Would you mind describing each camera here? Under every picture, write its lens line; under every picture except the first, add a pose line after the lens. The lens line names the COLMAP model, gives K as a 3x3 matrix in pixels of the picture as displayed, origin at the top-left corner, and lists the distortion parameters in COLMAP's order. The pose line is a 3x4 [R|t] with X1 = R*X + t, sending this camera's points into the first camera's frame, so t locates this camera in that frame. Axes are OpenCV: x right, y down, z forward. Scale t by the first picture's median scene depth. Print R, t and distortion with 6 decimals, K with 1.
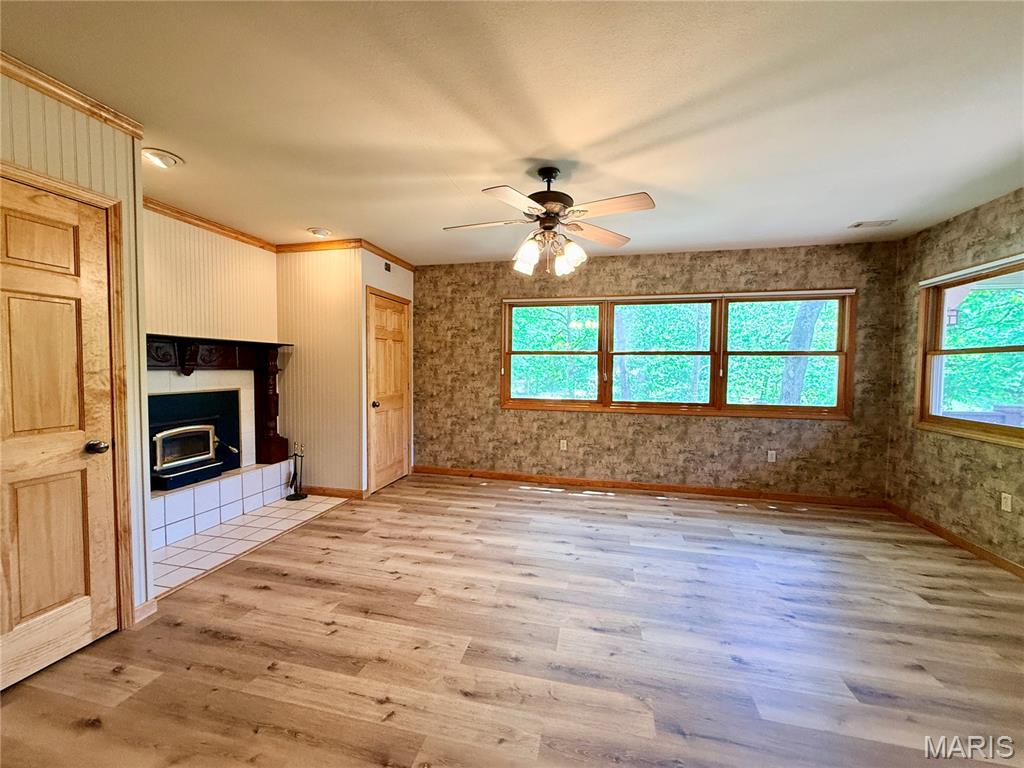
lens RADIAL K [[407.9, 0, 507.9], [0, 407.9, 383.8], [0, 0, 1]] dist [-0.002633, 0.000711]
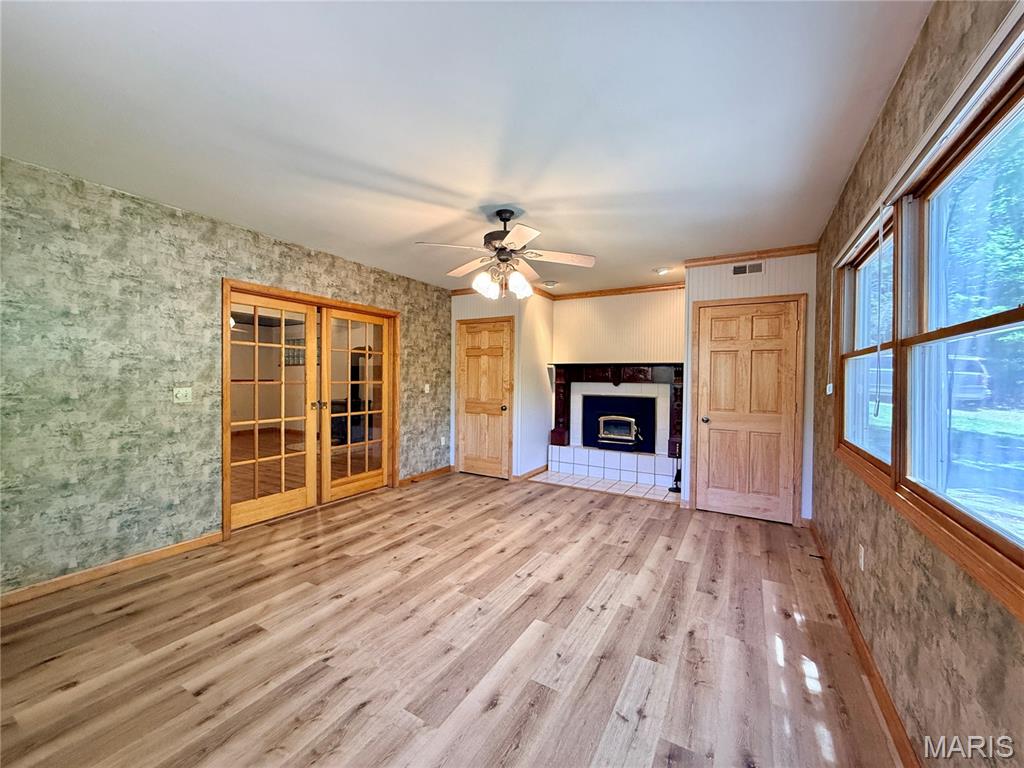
lens RADIAL K [[407.9, 0, 510.9], [0, 407.9, 382.6], [0, 0, 1]] dist [-0.002633, 0.000711]
pose [[-0.289598, -0.000190, -0.957148, 1.037467], [-0.053301, 0.998451, 0.015929, -0.039954], [0.955663, 0.055630, -0.289160, 1.168993]]
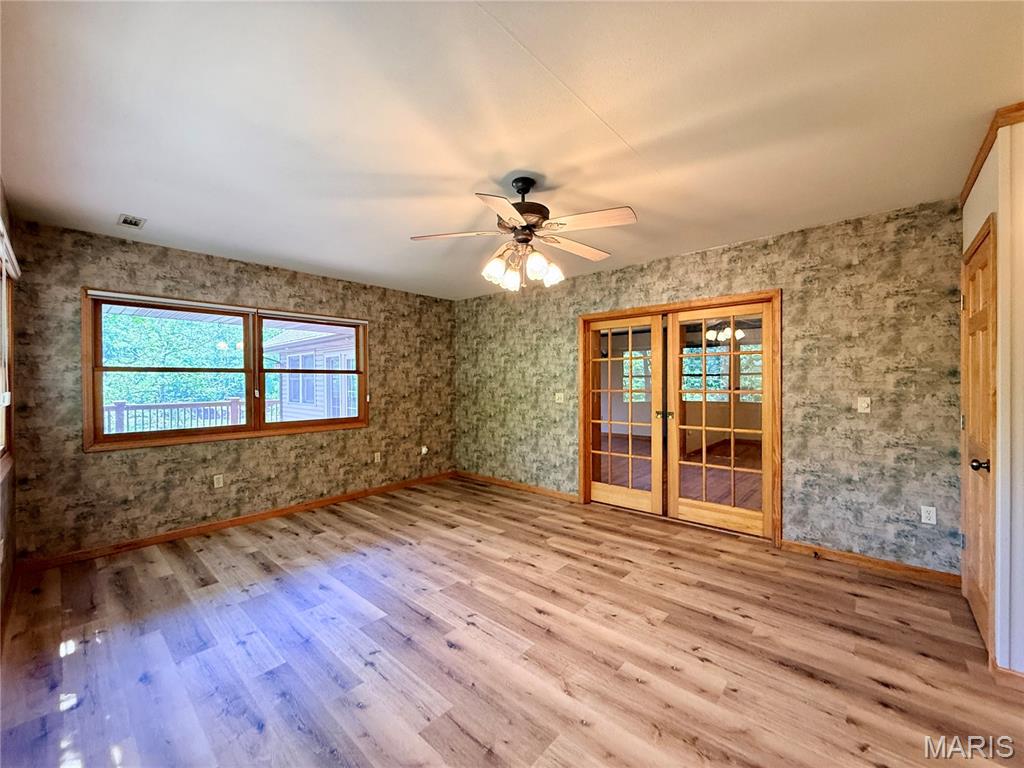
lens RADIAL K [[407.9, 0, 510.0], [0, 407.9, 384.3], [0, 0, 1]] dist [-0.002633, 0.000711]
pose [[-0.878640, -0.005921, 0.477448, -0.279304], [0.017711, 0.998831, 0.044981, -0.076538], [-0.477156, 0.047978, -0.877508, 1.581645]]
